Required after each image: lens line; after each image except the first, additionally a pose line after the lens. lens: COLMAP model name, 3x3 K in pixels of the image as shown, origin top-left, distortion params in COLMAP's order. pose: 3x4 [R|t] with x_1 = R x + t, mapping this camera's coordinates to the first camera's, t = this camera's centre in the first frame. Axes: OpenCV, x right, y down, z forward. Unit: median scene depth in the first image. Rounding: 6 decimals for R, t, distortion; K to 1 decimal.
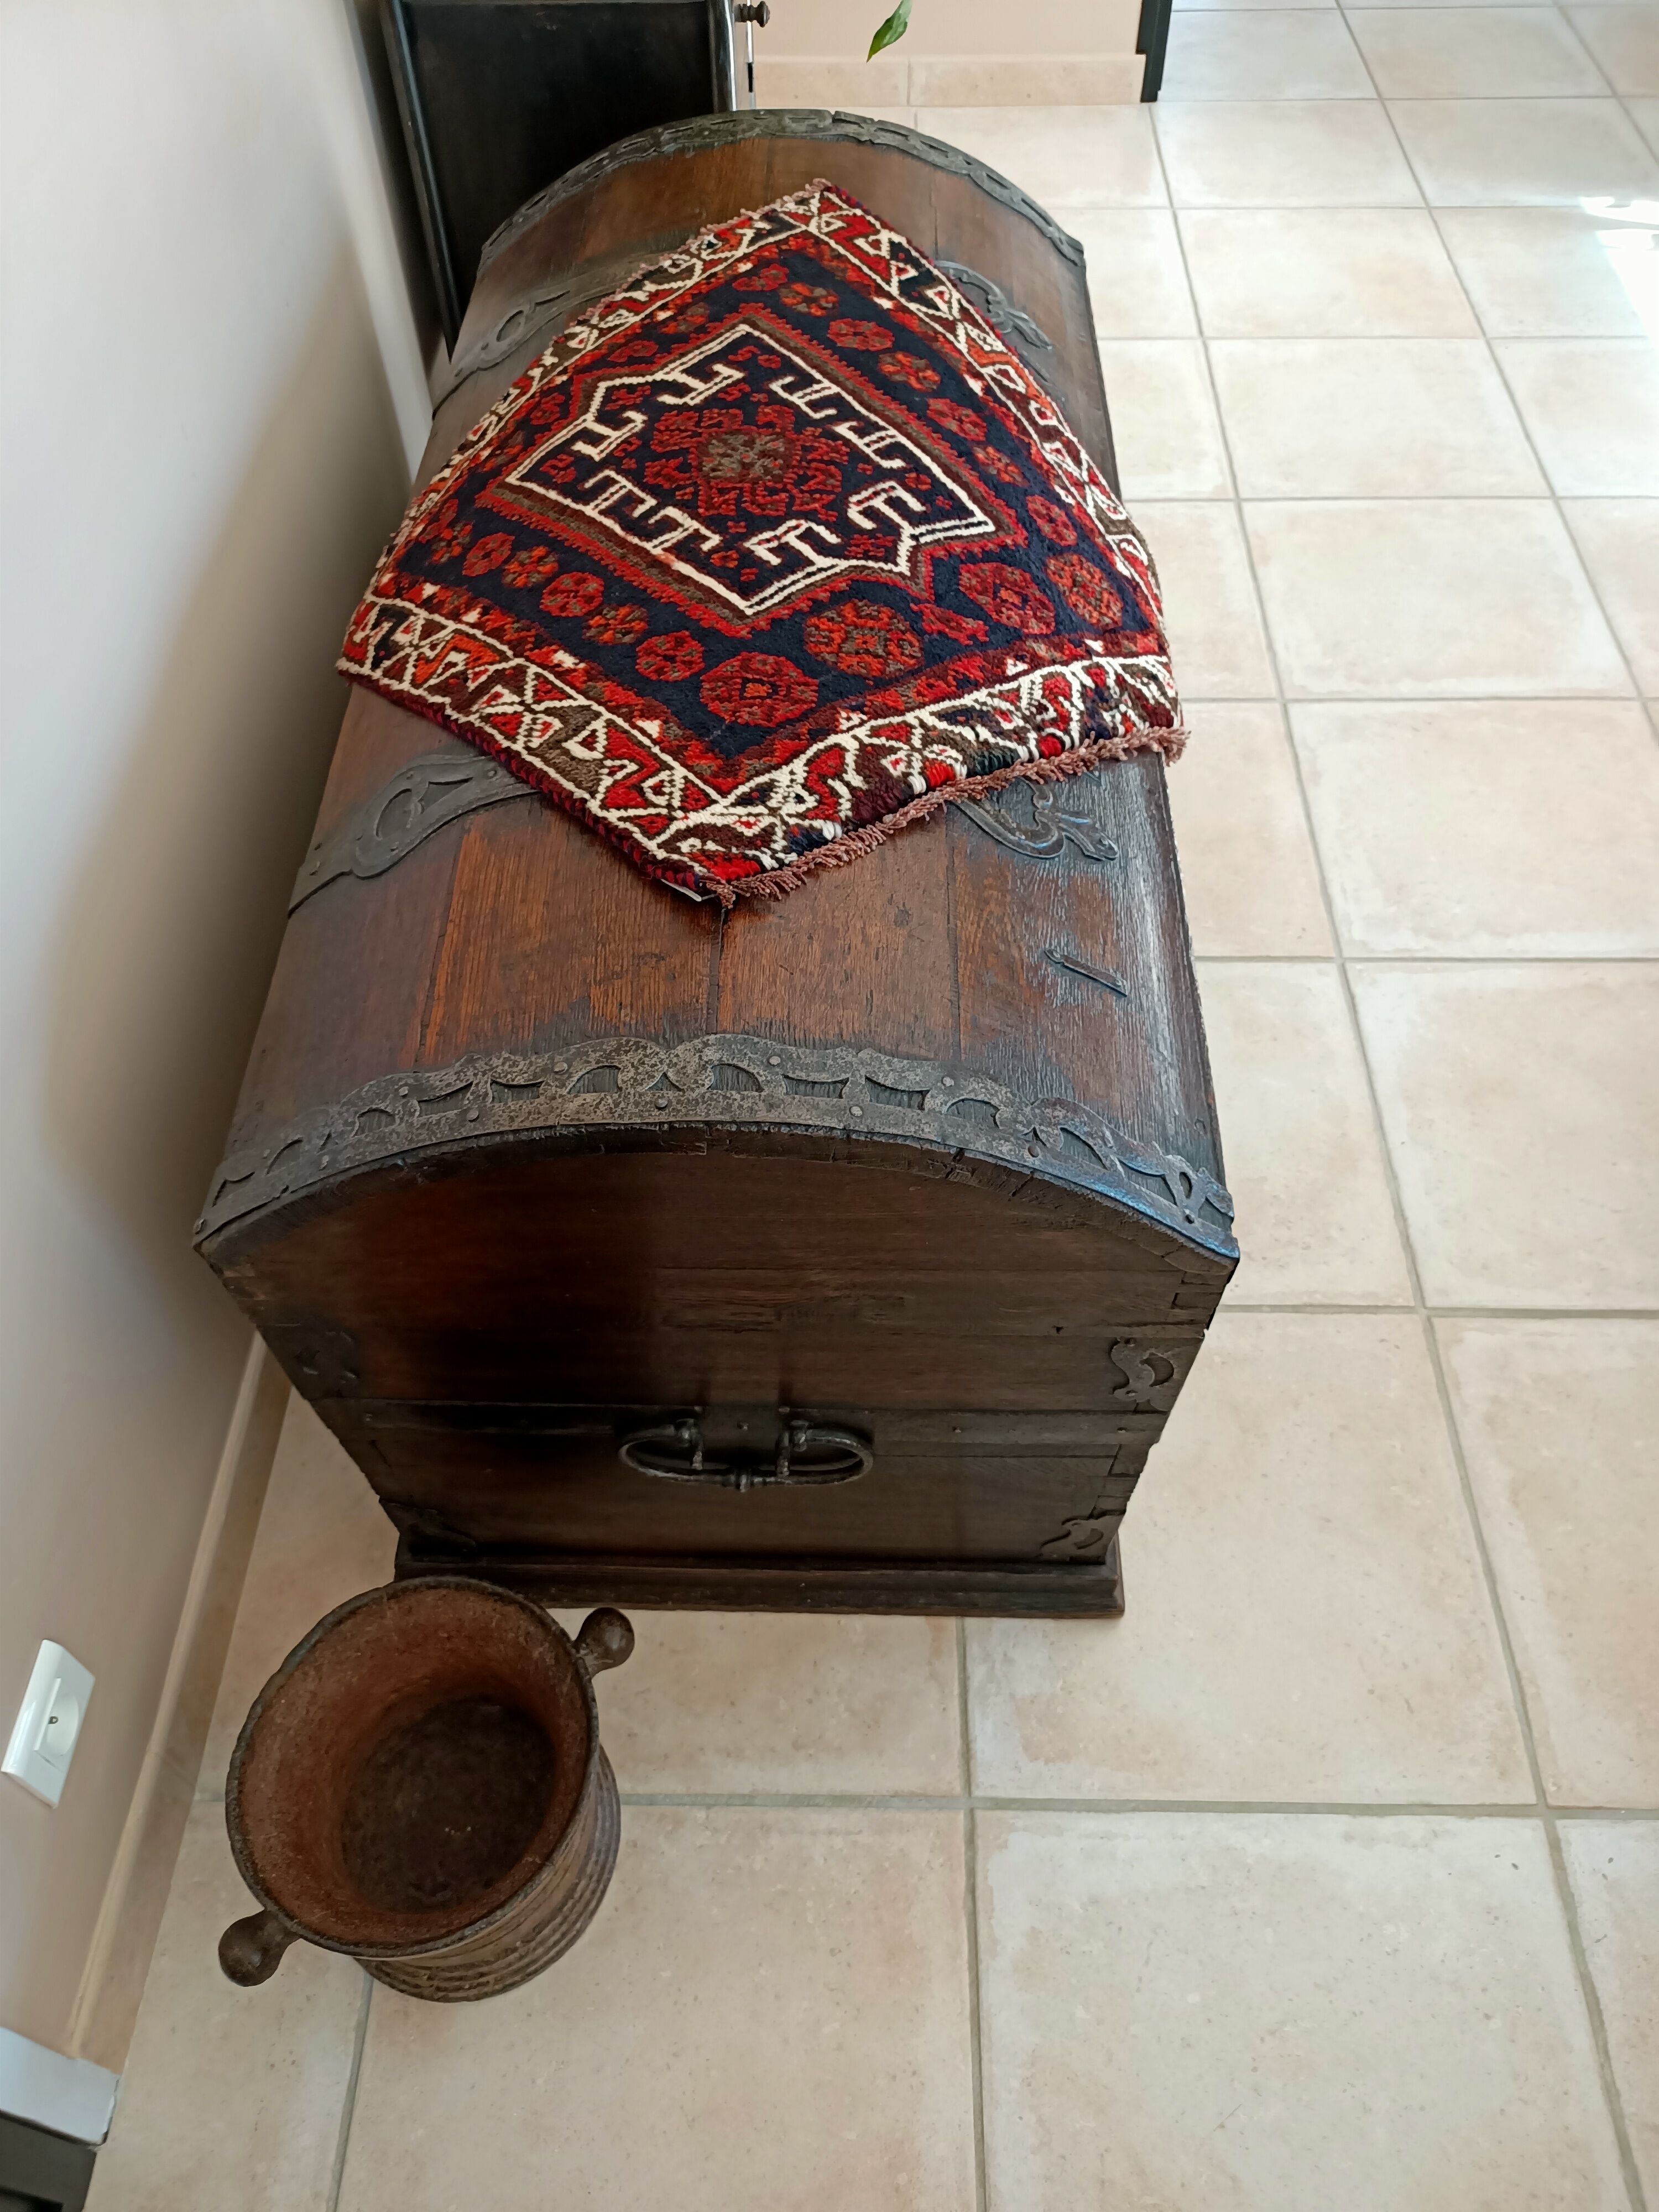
lens RADIAL K [[1708.9, 0, 828.6], [0, 1708.9, 1037.0], [0, 0, 1]] dist [0.107320, -0.183001]
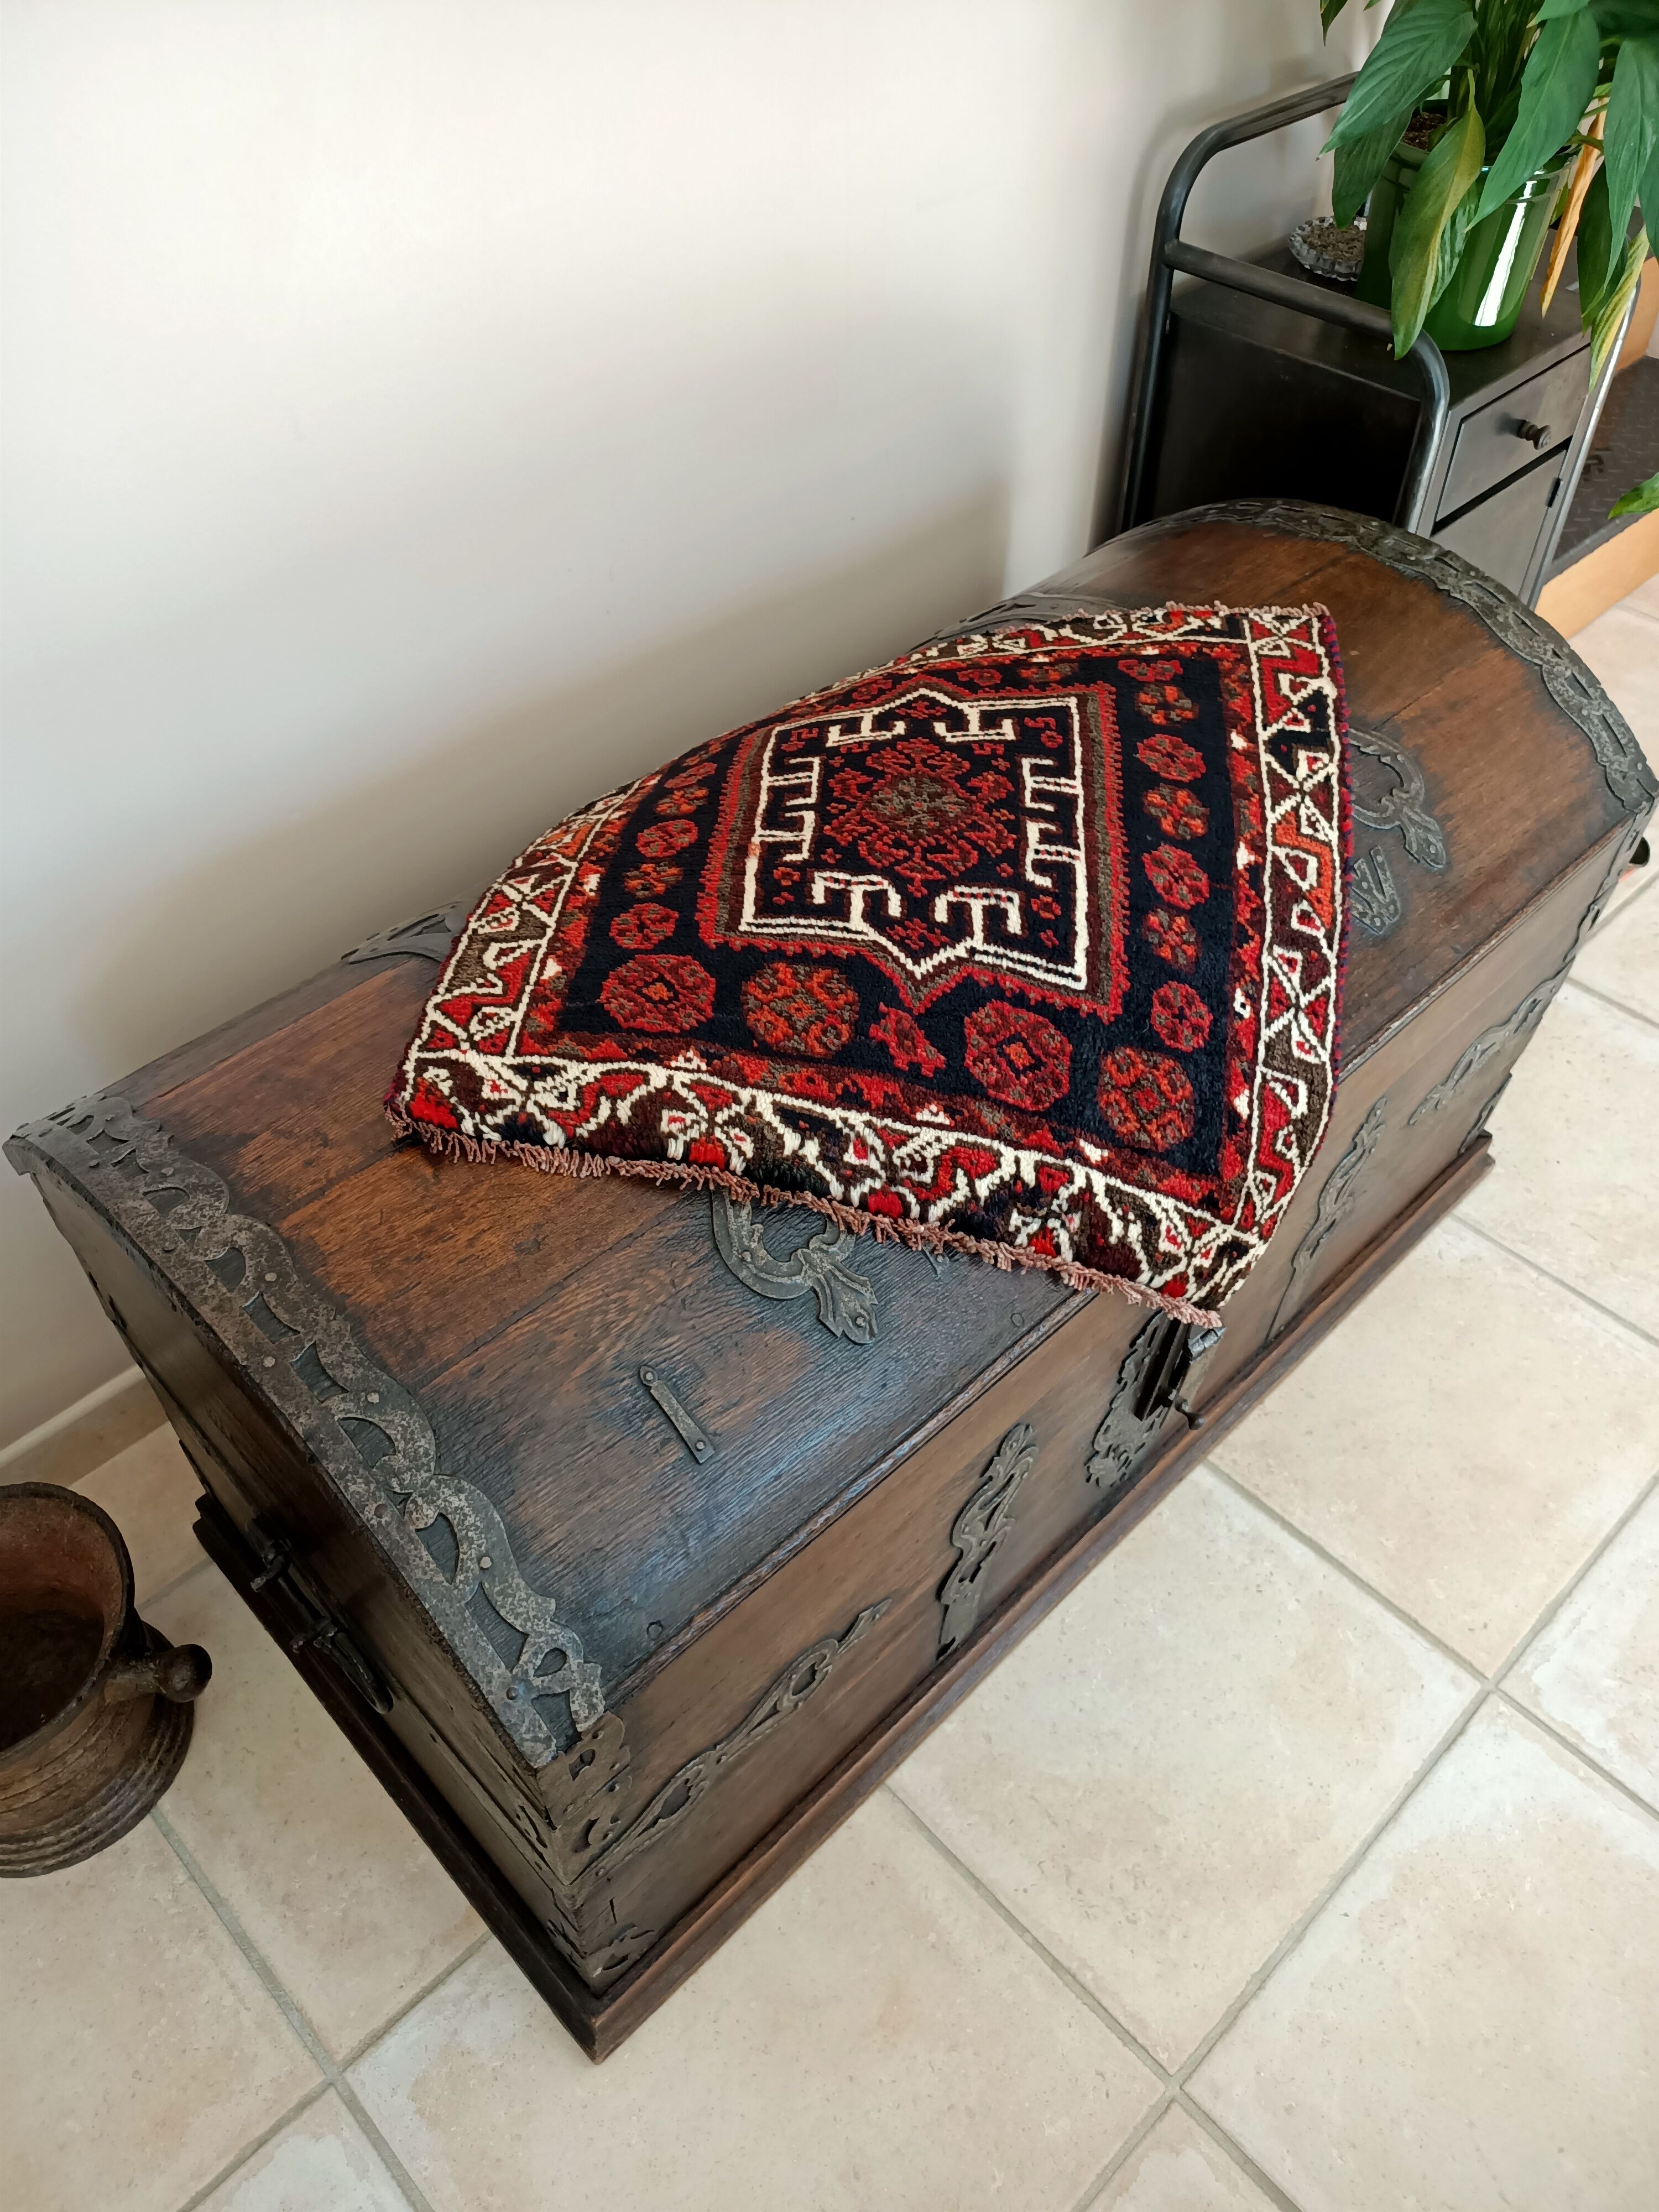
lens RADIAL K [[1734.1, 0, 829.7], [0, 1734.1, 1003.2], [0, 0, 1]] dist [0.004942, -0.001558]
pose [[0.710800, 0.496940, -0.497810, 0.510219], [-0.549029, 0.834367, 0.048975, -0.284201], [0.439694, 0.238500, 0.865902, 0.151521]]
